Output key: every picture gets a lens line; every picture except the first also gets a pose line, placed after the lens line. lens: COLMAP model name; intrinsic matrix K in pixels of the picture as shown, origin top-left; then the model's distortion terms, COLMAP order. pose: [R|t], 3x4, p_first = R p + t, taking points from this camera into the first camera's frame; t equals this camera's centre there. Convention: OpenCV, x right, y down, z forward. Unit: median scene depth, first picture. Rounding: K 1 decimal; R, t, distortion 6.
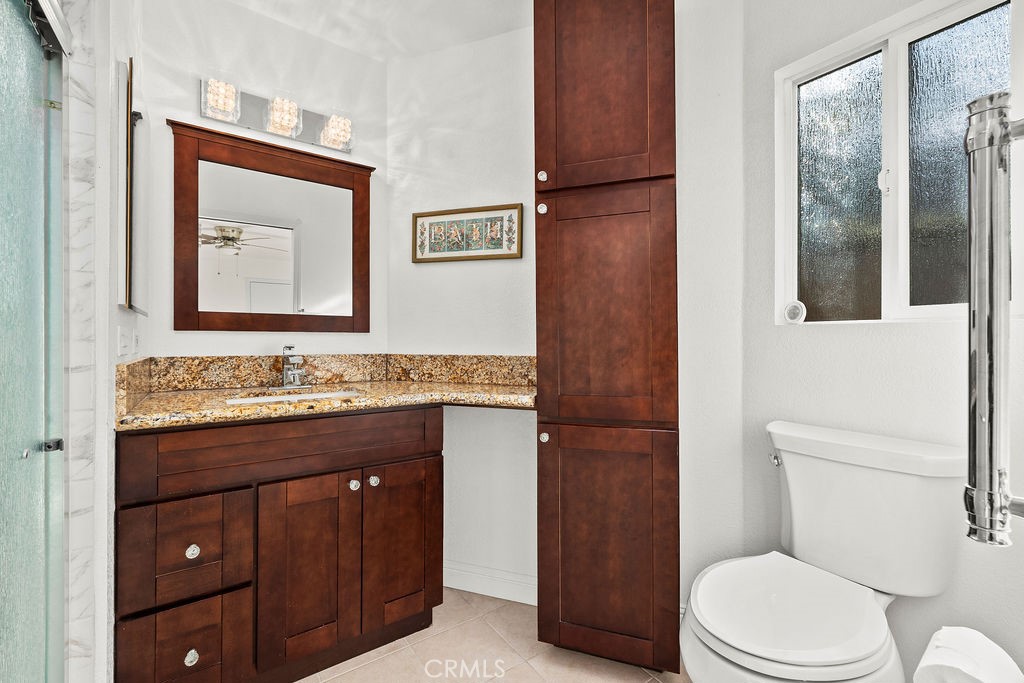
lens RADIAL K [[428.8, 0, 512.0], [0, 428.8, 341.5], [0, 0, 1]] dist [0.001032, -0.000005]
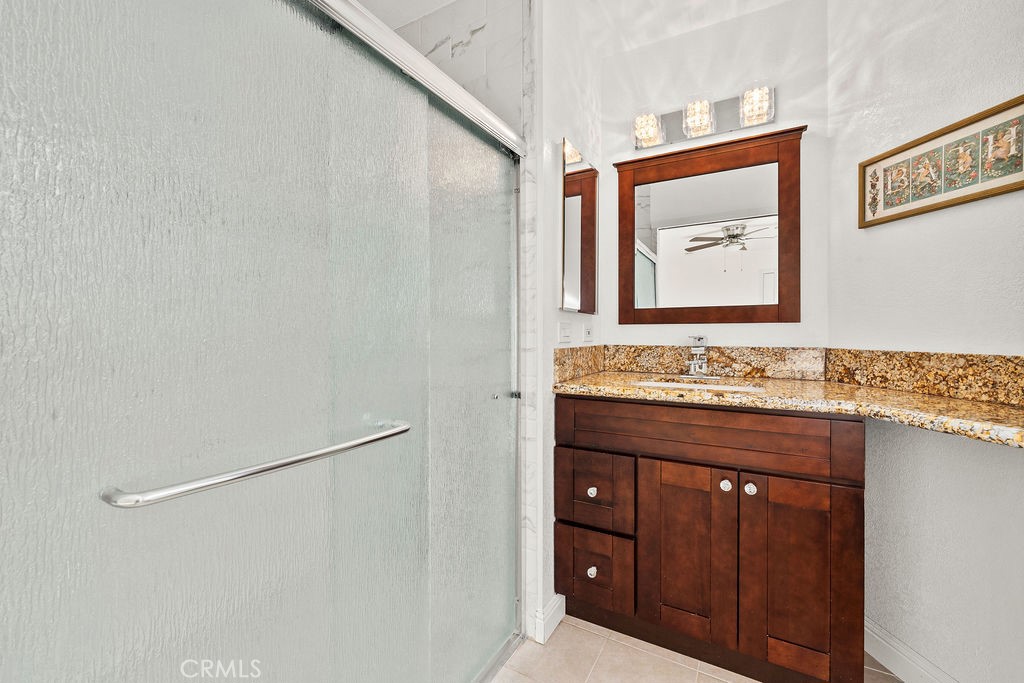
lens RADIAL K [[433.1, 0, 512.1], [0, 433.1, 333.7], [0, 0, 1]] dist [-0.000816, 0.000140]
pose [[0.421620, -0.000555, -0.906773, 0.250682], [0.001338, 0.999999, 0.000010, 0.001625], [0.906772, -0.001218, 0.421620, 0.150121]]
